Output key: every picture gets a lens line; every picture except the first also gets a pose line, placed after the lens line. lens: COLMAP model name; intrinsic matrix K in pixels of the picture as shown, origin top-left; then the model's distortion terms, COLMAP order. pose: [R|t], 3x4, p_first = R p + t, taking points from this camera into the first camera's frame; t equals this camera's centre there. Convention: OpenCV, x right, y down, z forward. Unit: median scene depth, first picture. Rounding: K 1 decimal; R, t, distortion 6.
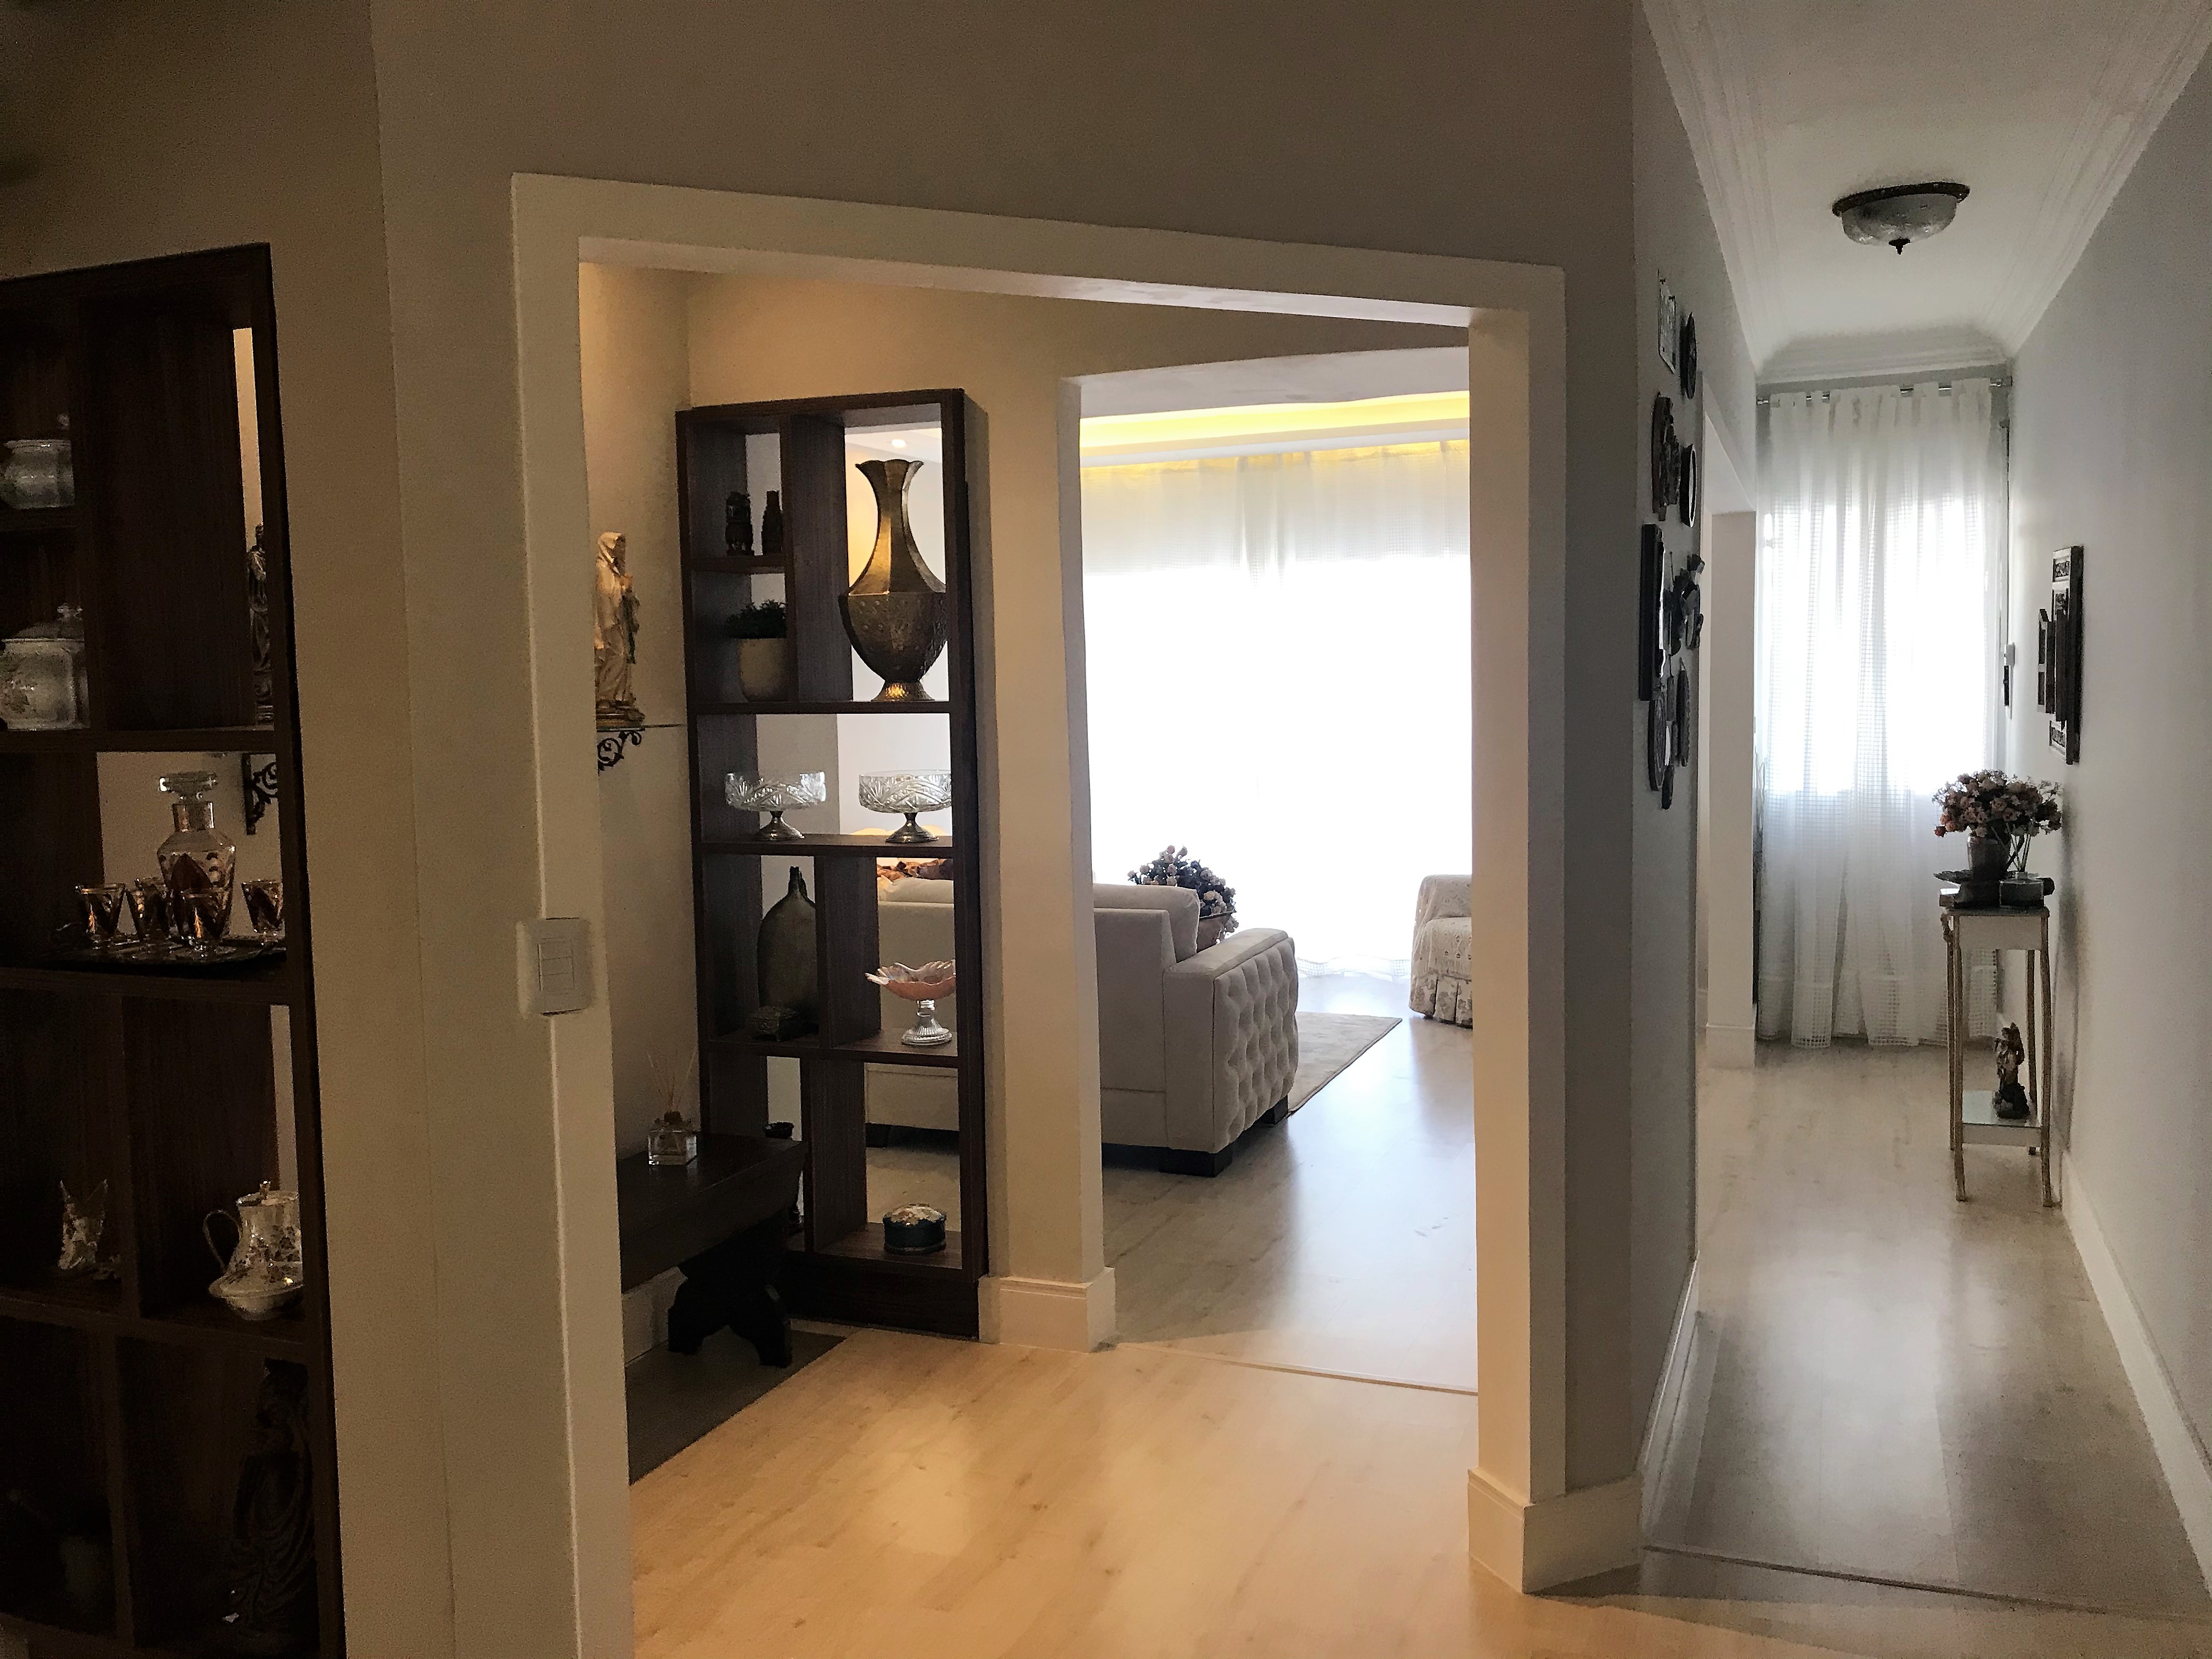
lens RADIAL K [[1806.7, 0, 1106.0], [0, 1806.7, 829.5], [0, 0, 1]] dist [0.097082, -0.276781]
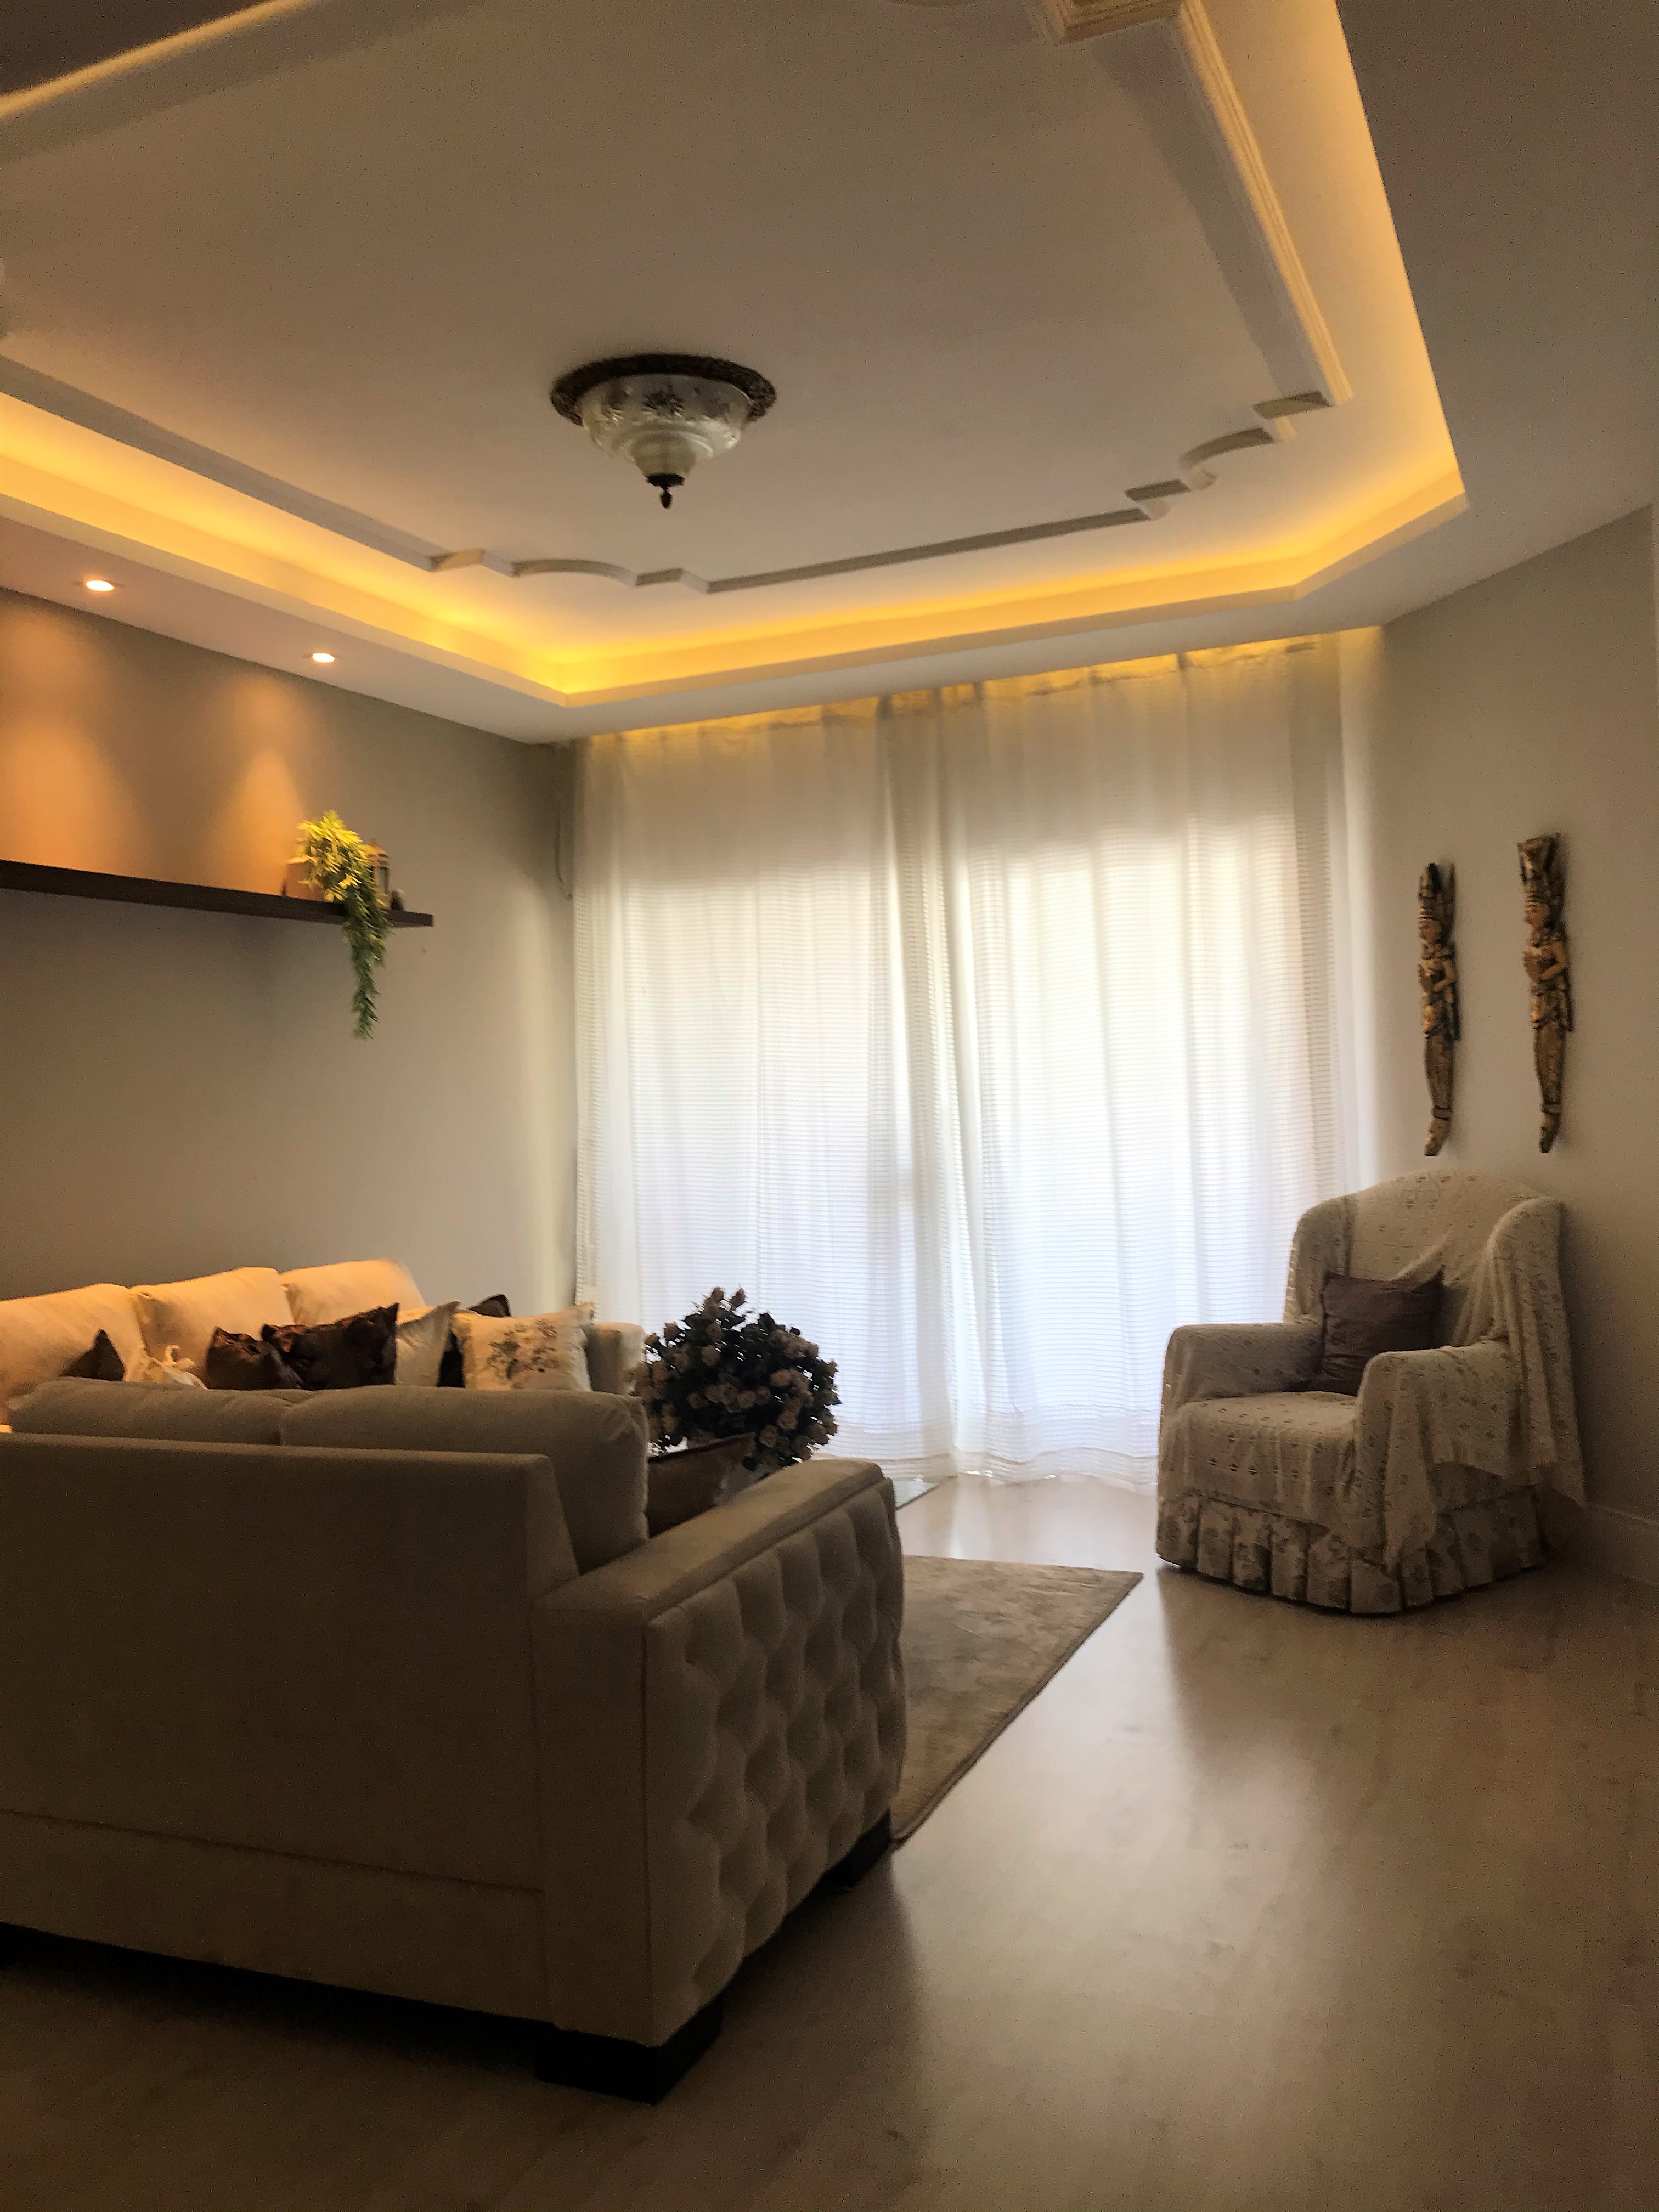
lens RADIAL K [[1792.9, 0, 821.9], [0, 1792.9, 1050.0], [0, 0, 1]] dist [0.102067, -0.246879]
pose [[0.999343, -0.014524, -0.033208, 0.082704], [0.010791, 0.993880, -0.109934, -0.002782], [0.034602, 0.109503, 0.993384, 0.398721]]
